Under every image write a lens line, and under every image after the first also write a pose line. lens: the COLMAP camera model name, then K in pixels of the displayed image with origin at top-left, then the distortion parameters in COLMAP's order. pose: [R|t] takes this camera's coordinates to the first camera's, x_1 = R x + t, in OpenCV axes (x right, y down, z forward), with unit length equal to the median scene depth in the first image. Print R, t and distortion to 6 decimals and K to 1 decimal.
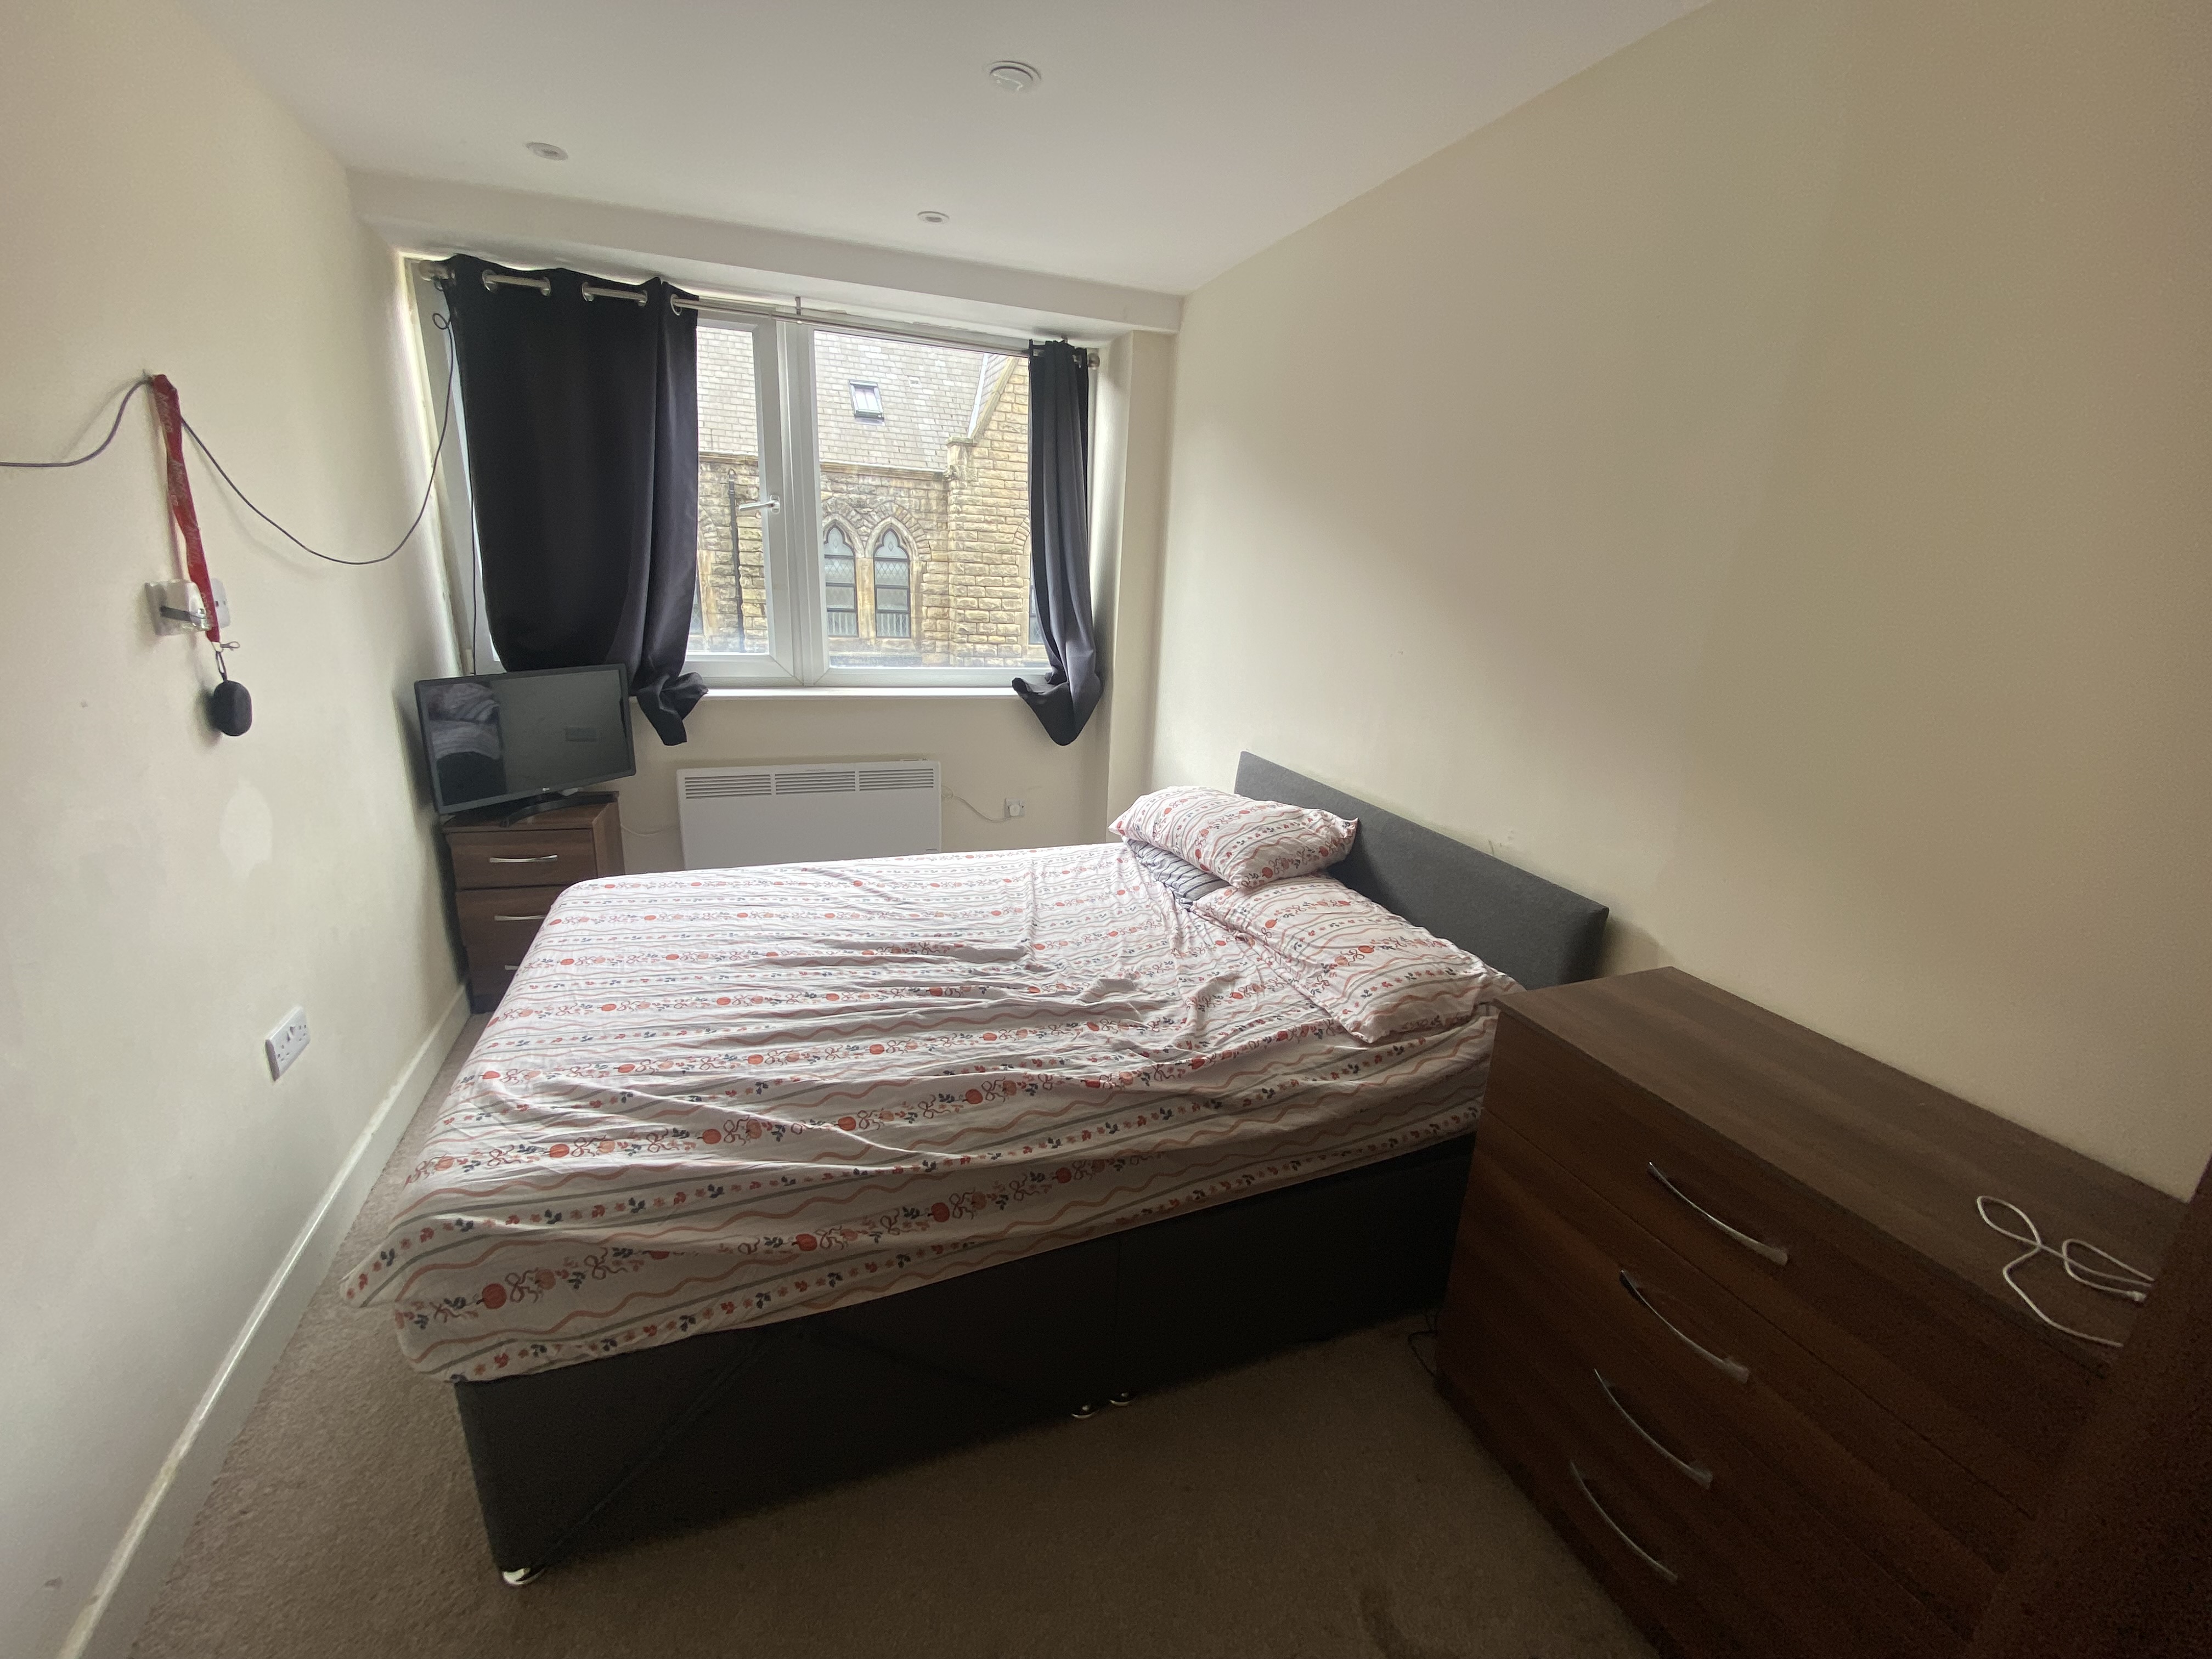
lens RADIAL K [[853.6, 0, 1105.2], [0, 853.6, 819.4], [0, 0, 1]] dist [0.017184, -0.017529]
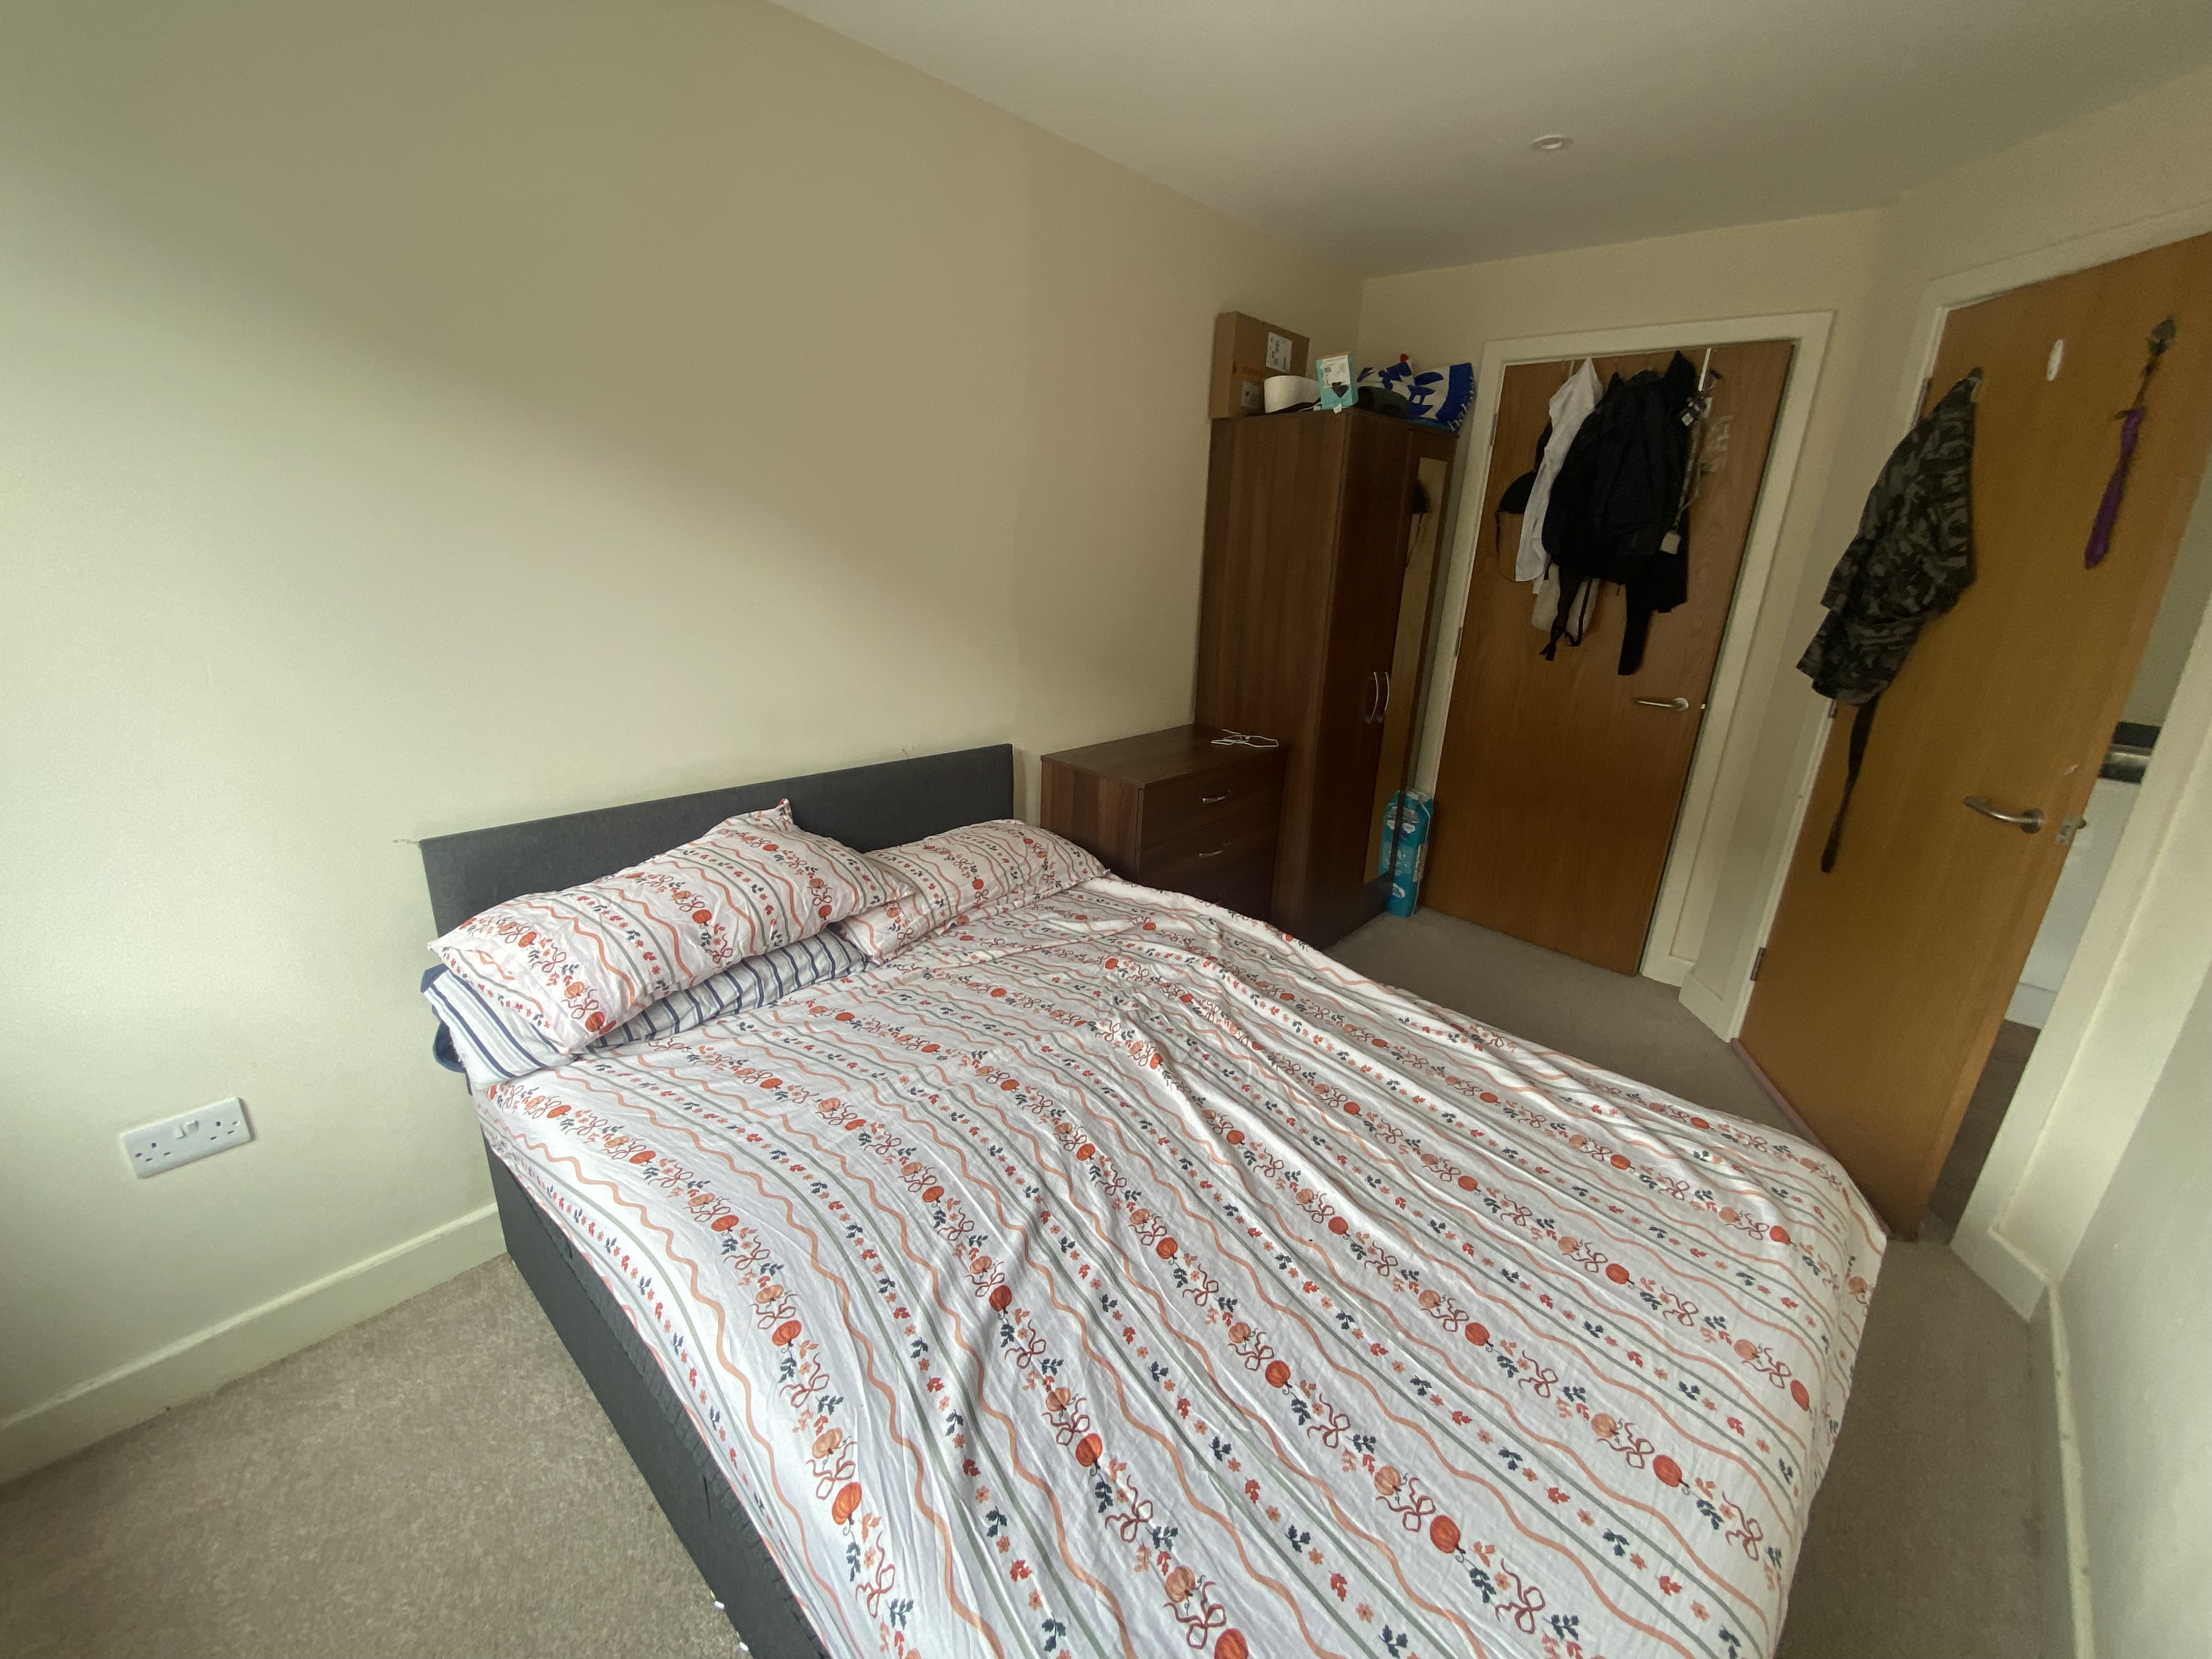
lens RADIAL K [[920.8, 0, 1103.3], [0, 920.8, 824.2], [0, 0, 1]] dist [0.000955, -0.016321]
pose [[-0.438578, -0.334880, 0.833970, -0.695544], [0.204352, 0.866510, 0.455413, -0.369936], [-0.875151, 0.370157, -0.311599, 1.140737]]
